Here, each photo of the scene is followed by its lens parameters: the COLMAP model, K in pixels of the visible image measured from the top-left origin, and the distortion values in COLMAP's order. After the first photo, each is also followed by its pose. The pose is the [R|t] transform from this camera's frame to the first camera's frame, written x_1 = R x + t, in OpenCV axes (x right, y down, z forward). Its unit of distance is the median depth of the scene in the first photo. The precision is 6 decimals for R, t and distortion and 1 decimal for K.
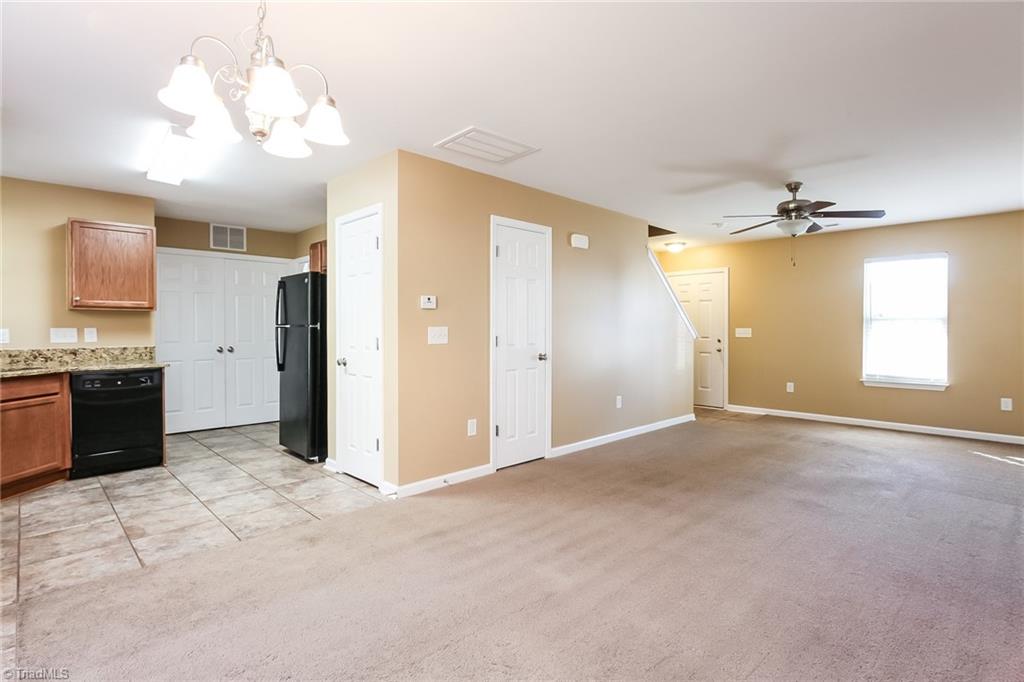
lens RADIAL K [[517.2, 0, 511.0], [0, 517.2, 334.1], [0, 0, 1]] dist [-0.014130, 0.000064]
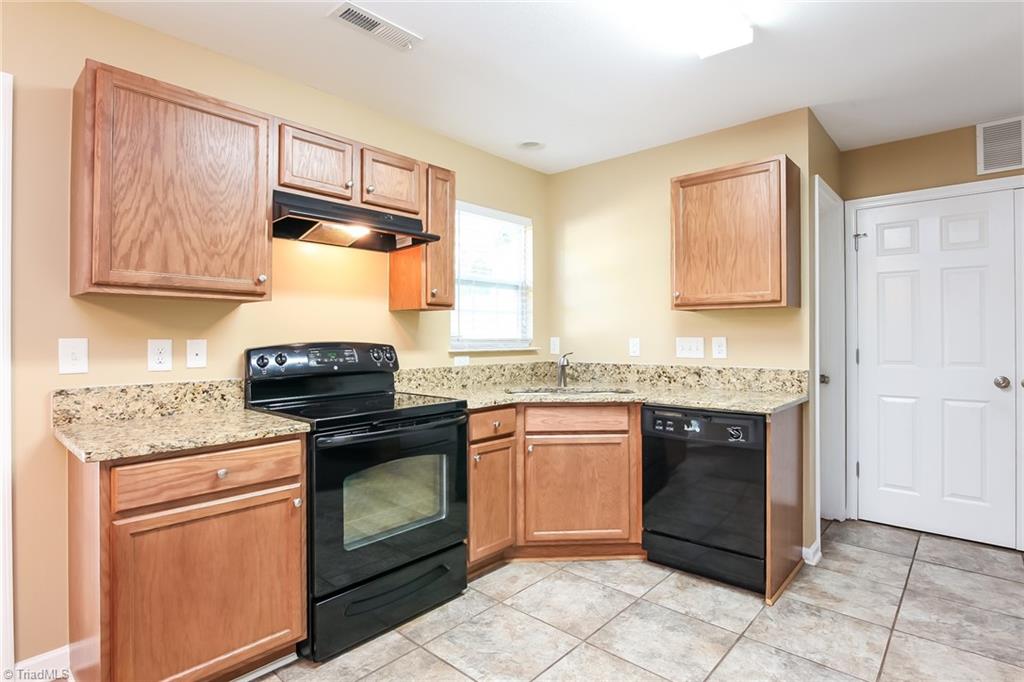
lens RADIAL K [[517.2, 0, 513.0], [0, 517.2, 333.7], [0, 0, 1]] dist [-0.014130, 0.000064]
pose [[0.070030, -0.005828, -0.997528, -0.176453], [-0.009689, 0.999932, -0.006522, -0.010103], [0.997498, 0.010122, 0.069969, 0.720505]]
